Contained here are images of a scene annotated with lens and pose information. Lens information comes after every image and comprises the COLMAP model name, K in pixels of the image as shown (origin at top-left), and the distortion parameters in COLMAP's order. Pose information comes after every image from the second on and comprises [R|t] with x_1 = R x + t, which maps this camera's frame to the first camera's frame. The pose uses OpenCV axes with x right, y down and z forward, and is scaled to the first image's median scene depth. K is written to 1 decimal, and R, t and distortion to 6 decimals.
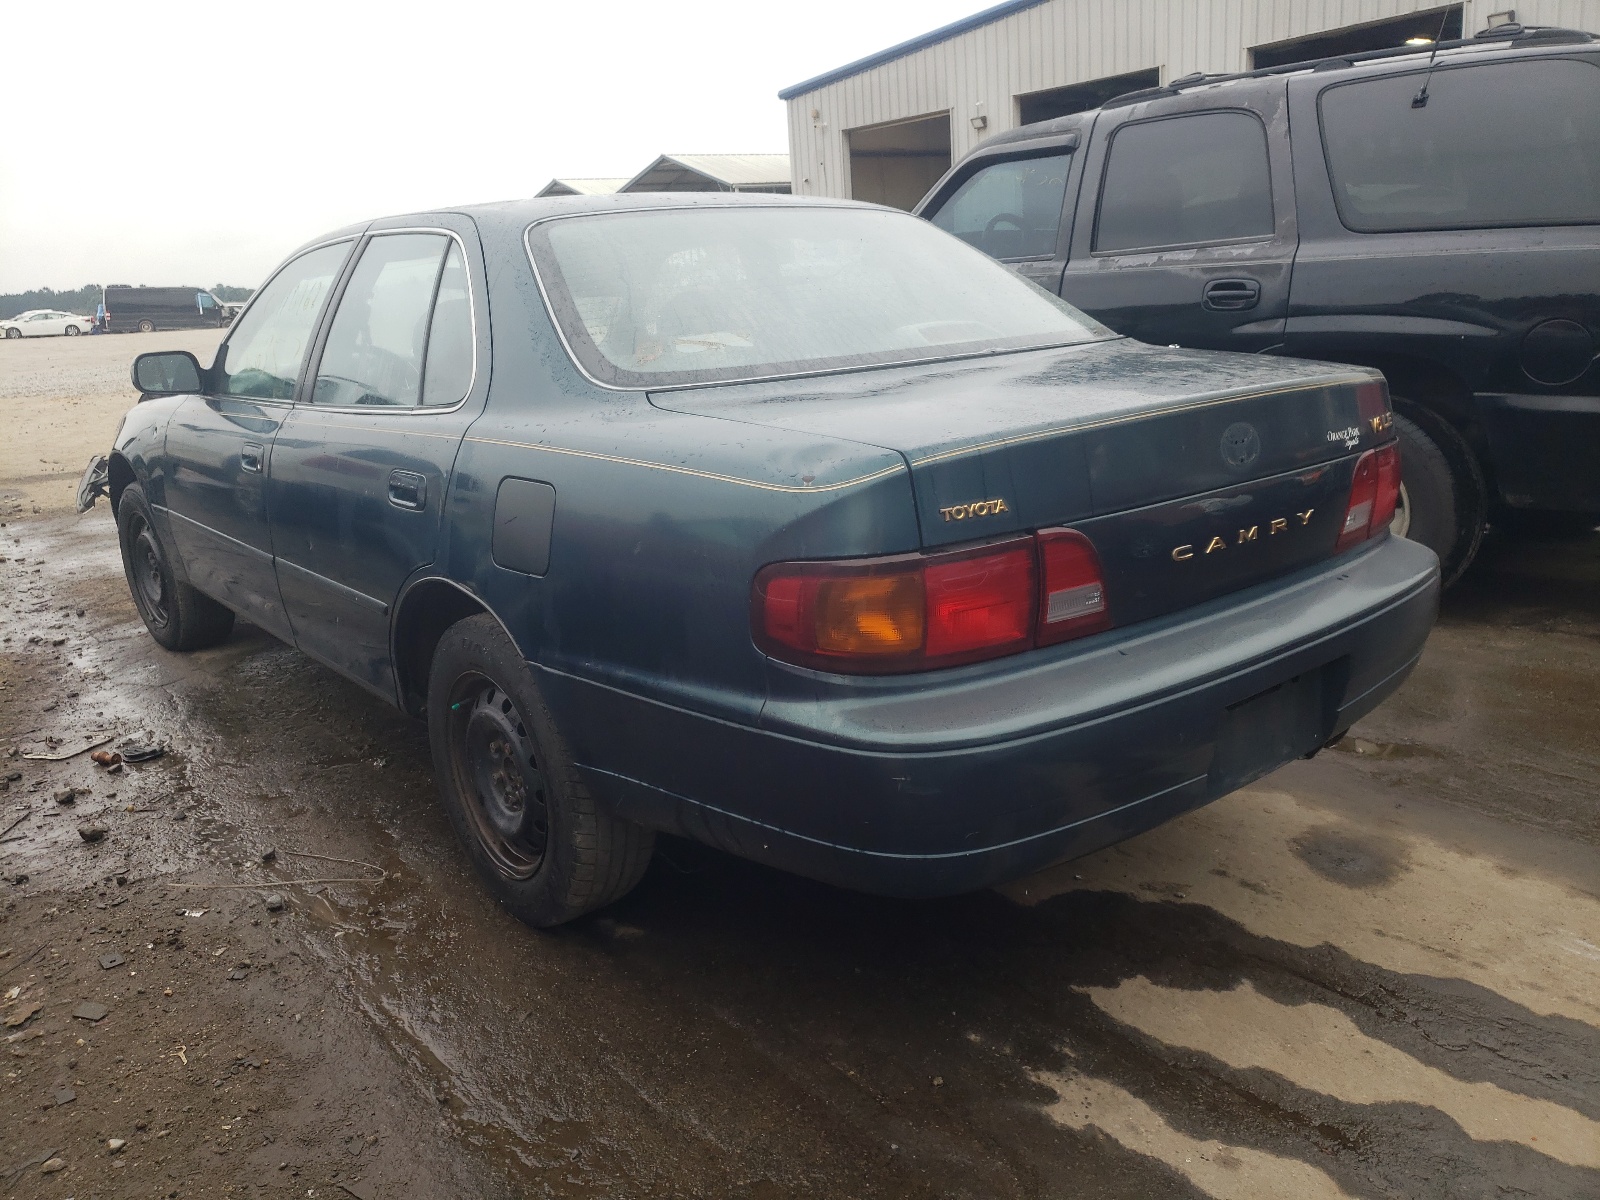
lens RADIAL K [[1200.4, 0, 800.0], [0, 1200.4, 624.5], [0, 0, 1]] dist [0.000986, -0.000064]
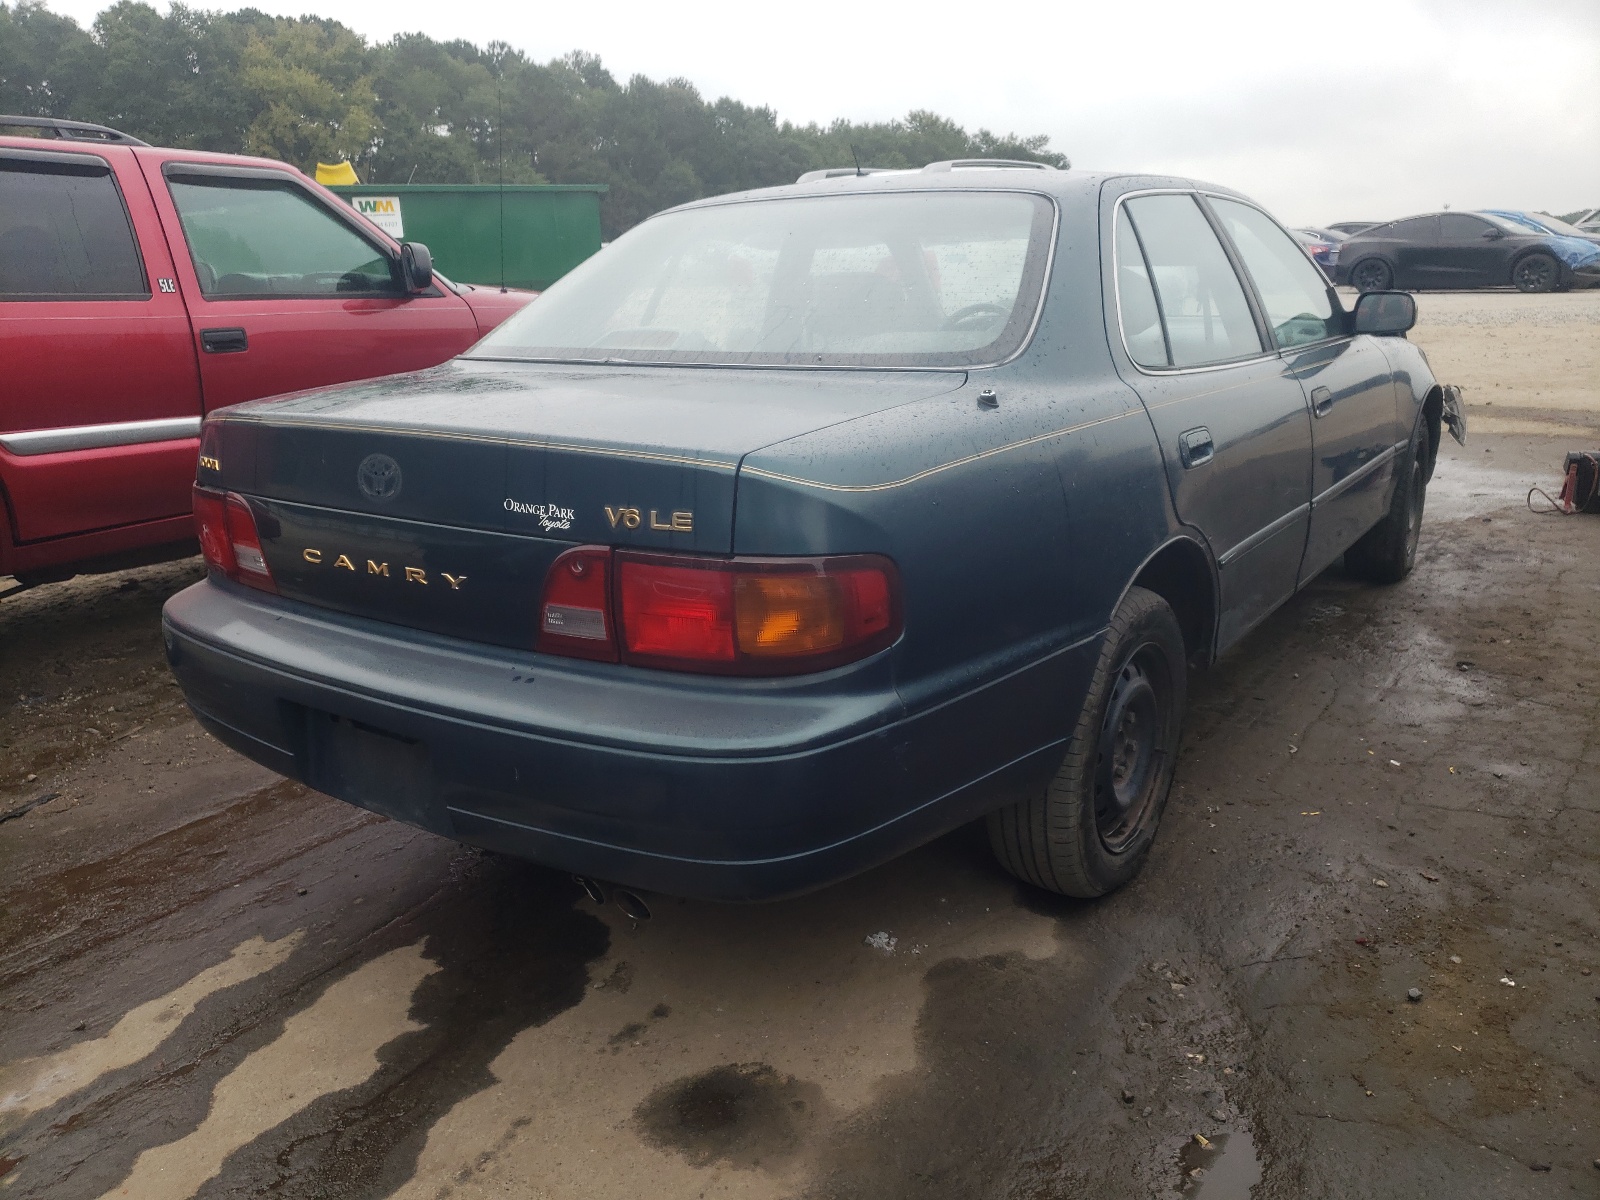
lens RADIAL K [[1221.6, 0, 800.0], [0, 1221.6, 600.0], [0, 0, 1]] dist [-0.004042, -0.002304]
pose [[0.282423, 0.293803, -0.913191, 1.274944], [-0.251316, 0.941357, 0.225140, -0.331767], [0.925785, 0.165915, 0.339698, 0.899815]]
